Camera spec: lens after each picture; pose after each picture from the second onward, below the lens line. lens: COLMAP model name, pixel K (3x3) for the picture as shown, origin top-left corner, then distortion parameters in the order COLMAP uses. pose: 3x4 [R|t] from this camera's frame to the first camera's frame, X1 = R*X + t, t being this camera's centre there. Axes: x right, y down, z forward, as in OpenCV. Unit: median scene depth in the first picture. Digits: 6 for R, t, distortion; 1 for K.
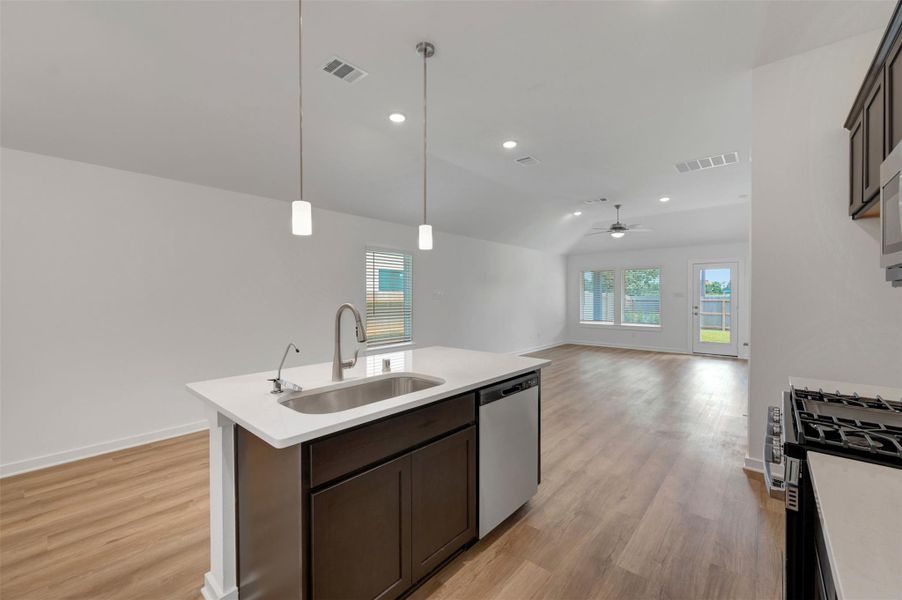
lens RADIAL K [[368.1, 0, 451.0], [0, 368.1, 300.0], [0, 0, 1]] dist [-0.017004, 0.000021]
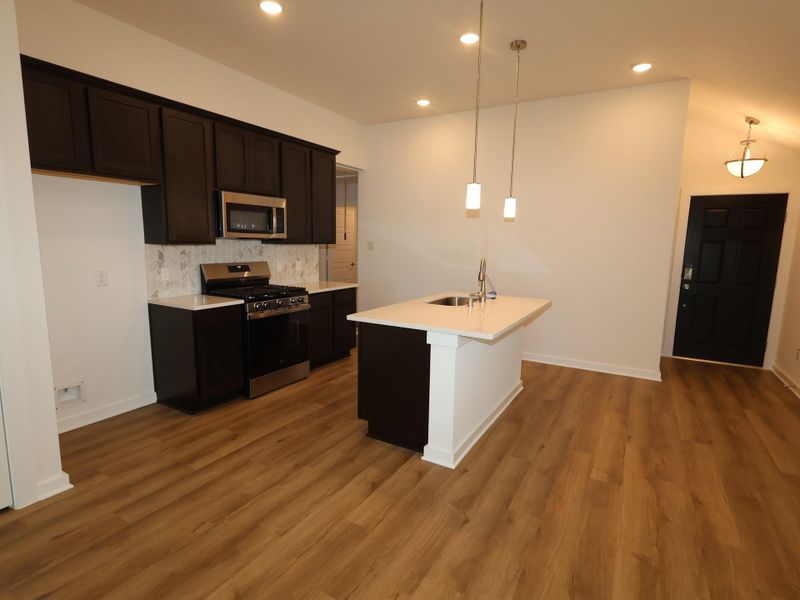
lens RADIAL K [[420.5, 0, 400.0], [0, 420.5, 300.0], [0, 0, 1]] dist [0.002541, 0.000807]
pose [[-0.981486, 0.012847, -0.191104, 0.347333], [-0.016555, 0.988324, 0.151468, -0.065230], [0.190818, 0.151827, -0.969813, 2.158075]]
